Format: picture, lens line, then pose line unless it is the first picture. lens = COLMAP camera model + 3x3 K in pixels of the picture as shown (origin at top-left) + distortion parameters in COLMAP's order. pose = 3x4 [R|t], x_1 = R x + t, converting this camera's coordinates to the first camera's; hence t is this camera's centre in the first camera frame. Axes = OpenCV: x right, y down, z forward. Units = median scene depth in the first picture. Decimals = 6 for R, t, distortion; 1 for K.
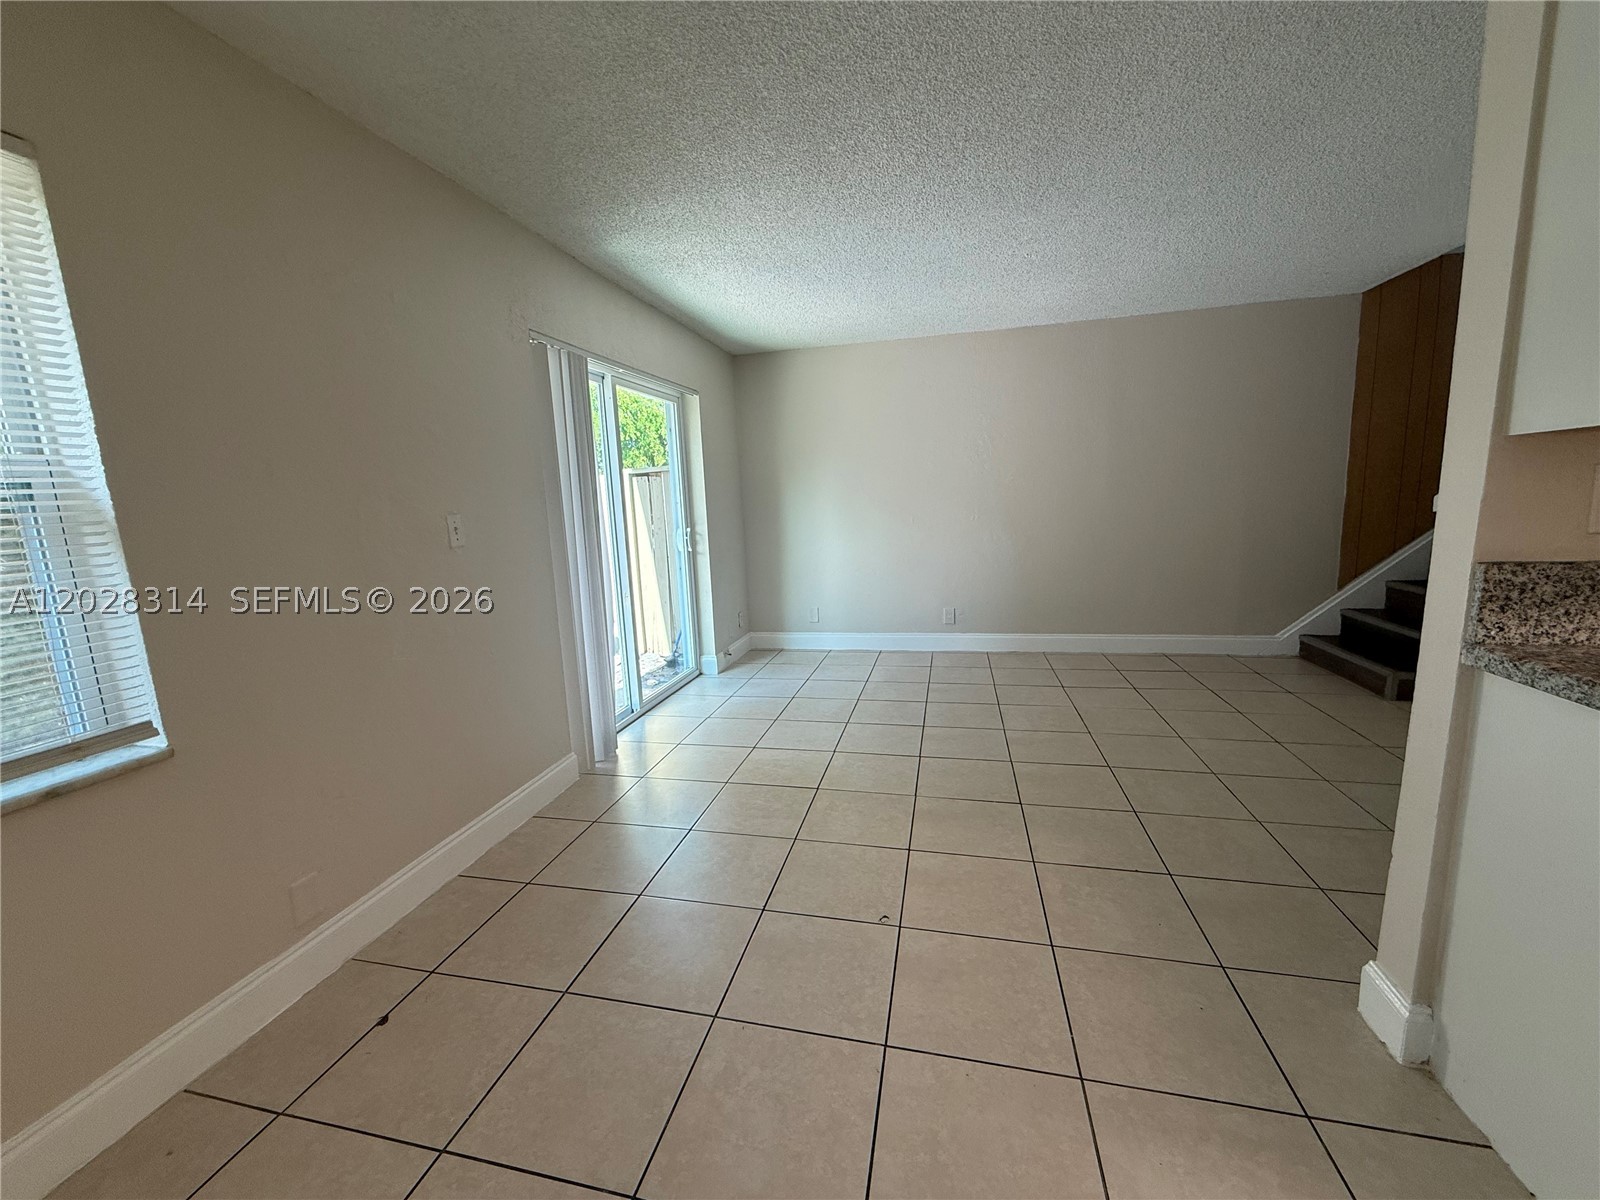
lens RADIAL K [[639.4, 0, 795.3], [0, 639.4, 599.6], [0, 0, 1]] dist [0.000151, -0.000116]
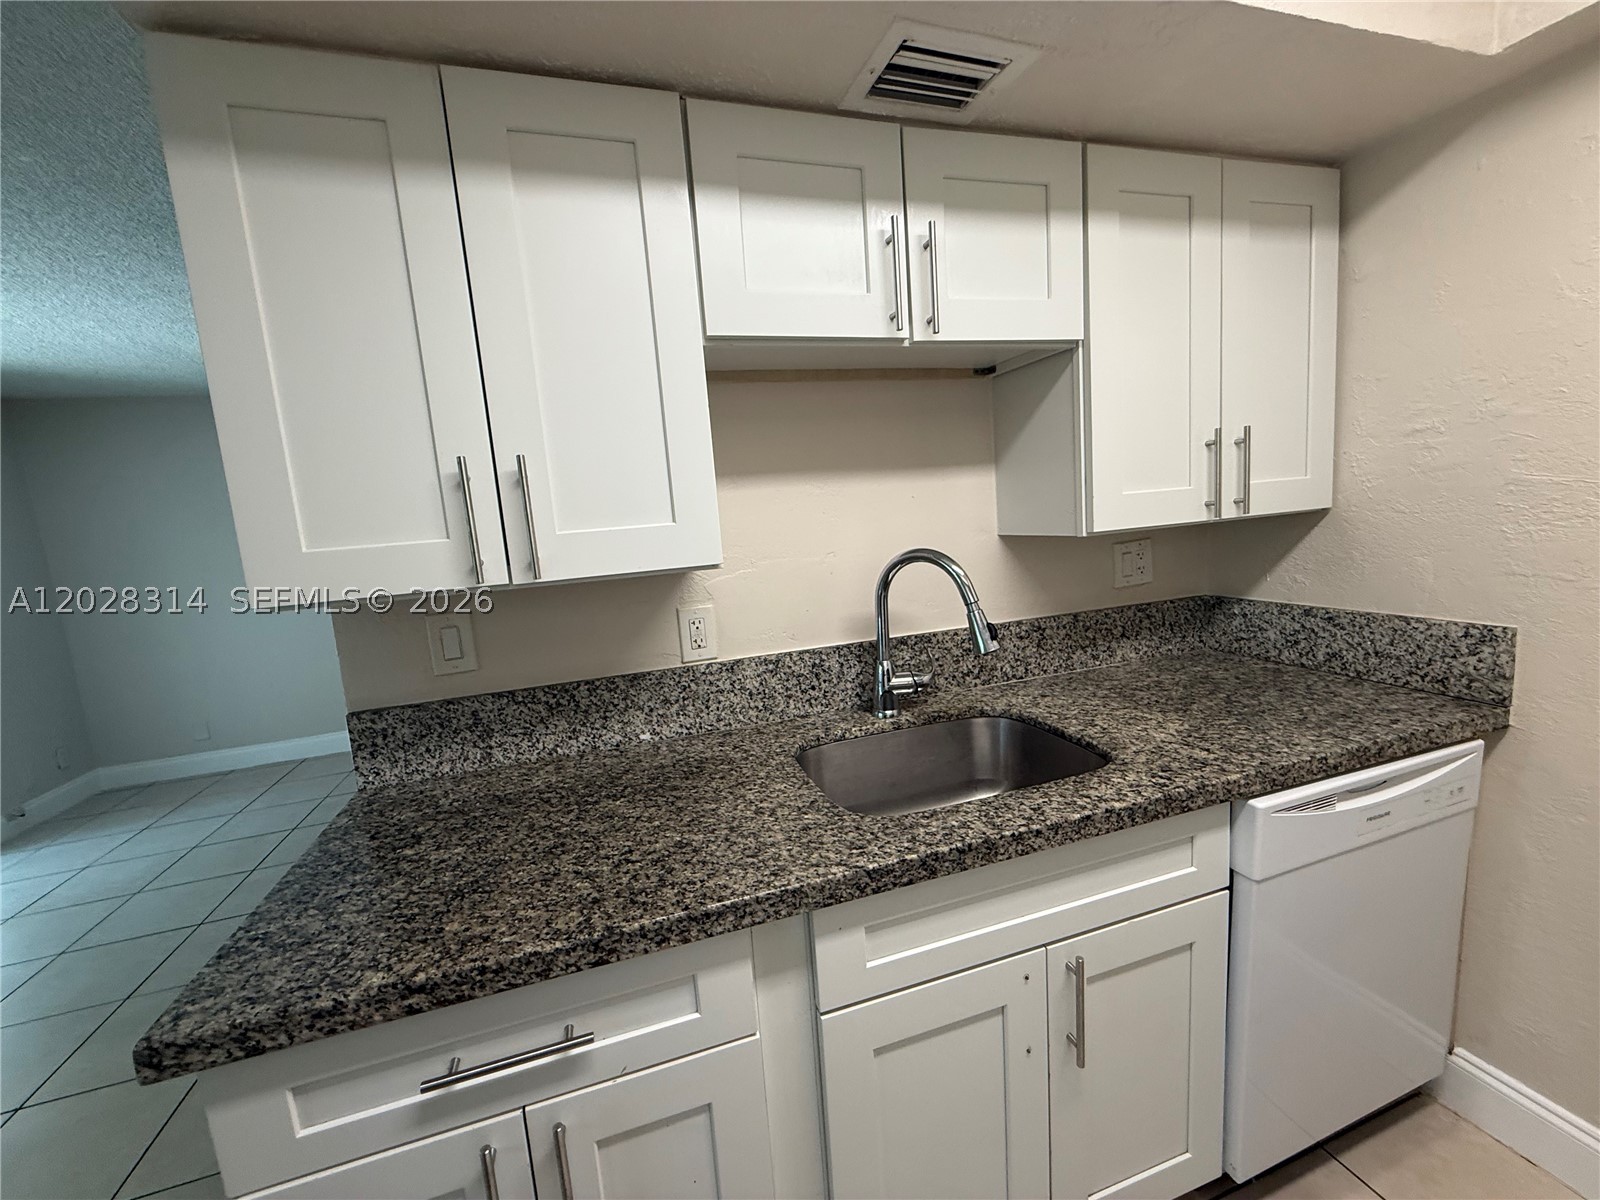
lens RADIAL K [[639.4, 0, 795.3], [0, 639.4, 599.6], [0, 0, 1]] dist [0.000151, -0.000116]
pose [[0.851995, -0.091564, 0.515480, 1.191986], [0.121219, 0.992333, -0.024086, -0.130353], [-0.509323, 0.083007, 0.856563, -0.272271]]
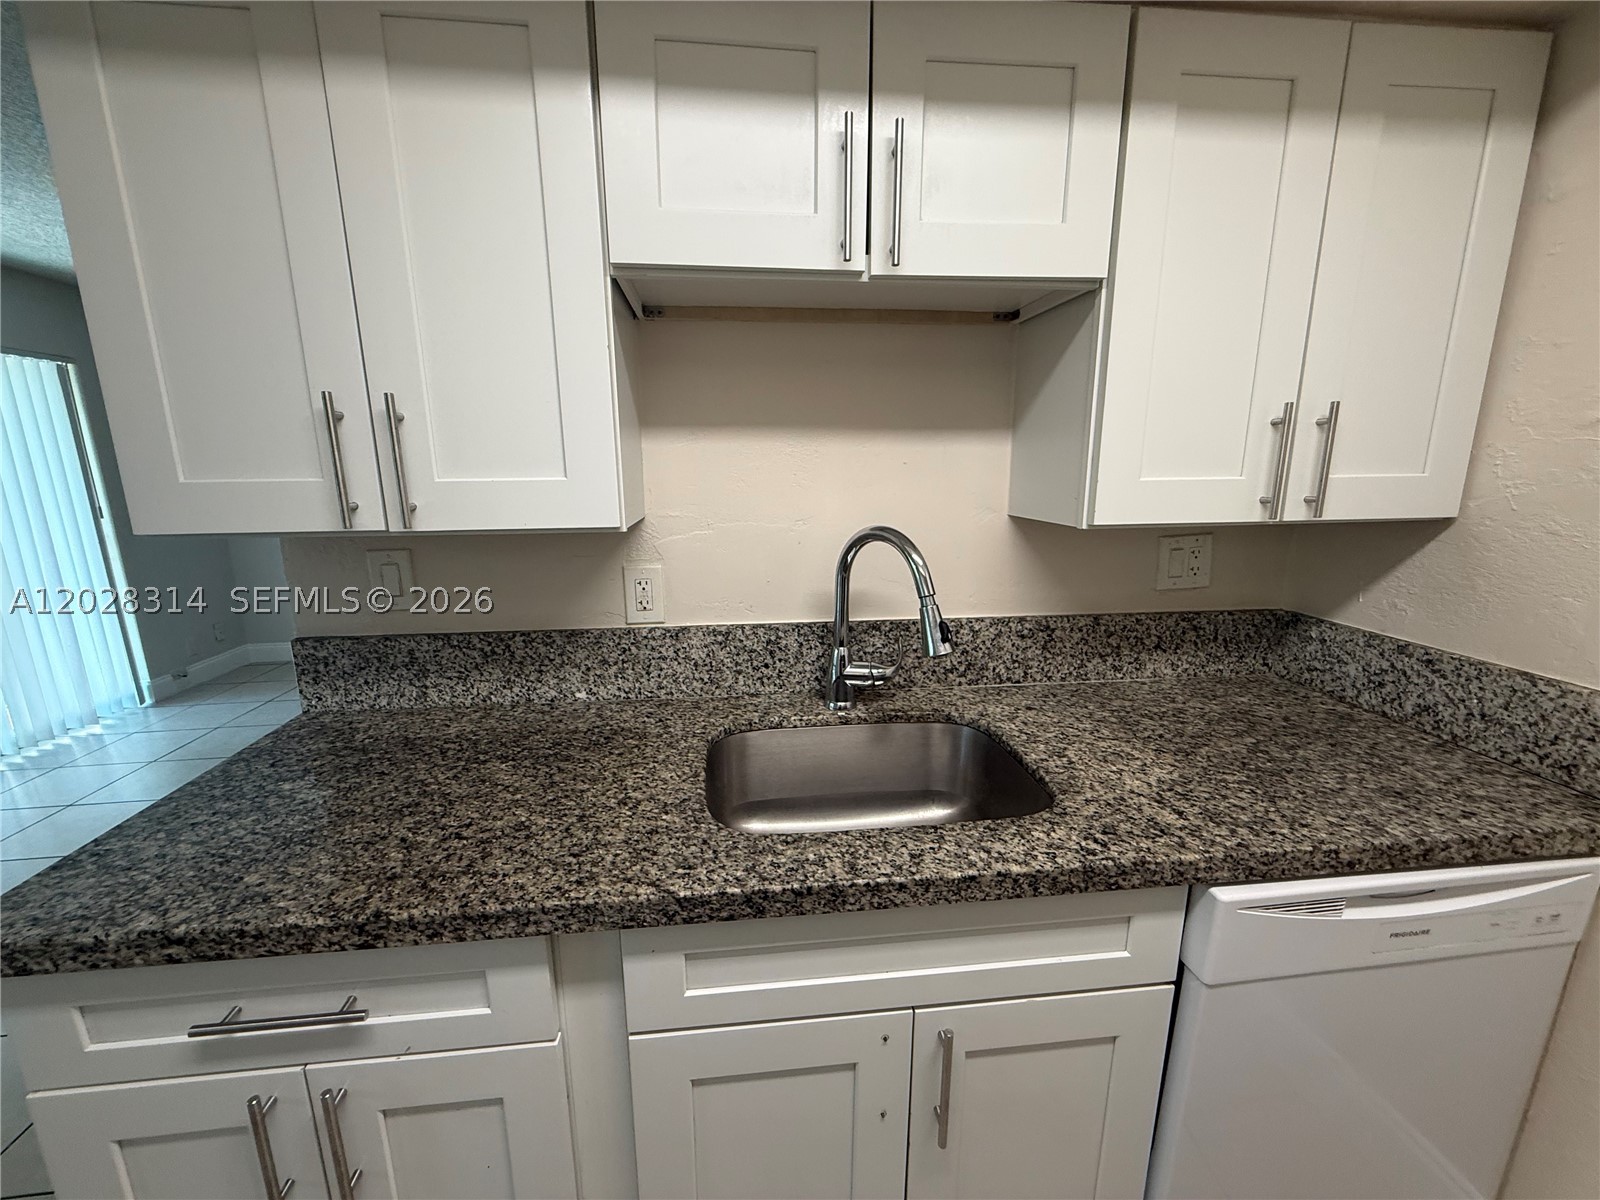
lens RADIAL K [[639.4, 0, 795.3], [0, 639.4, 599.6], [0, 0, 1]] dist [0.000151, -0.000116]
pose [[0.936180, -0.036979, 0.349571, 1.508999], [0.021737, 0.998638, 0.047425, -0.157715], [-0.350849, -0.036799, 0.935709, -0.294040]]
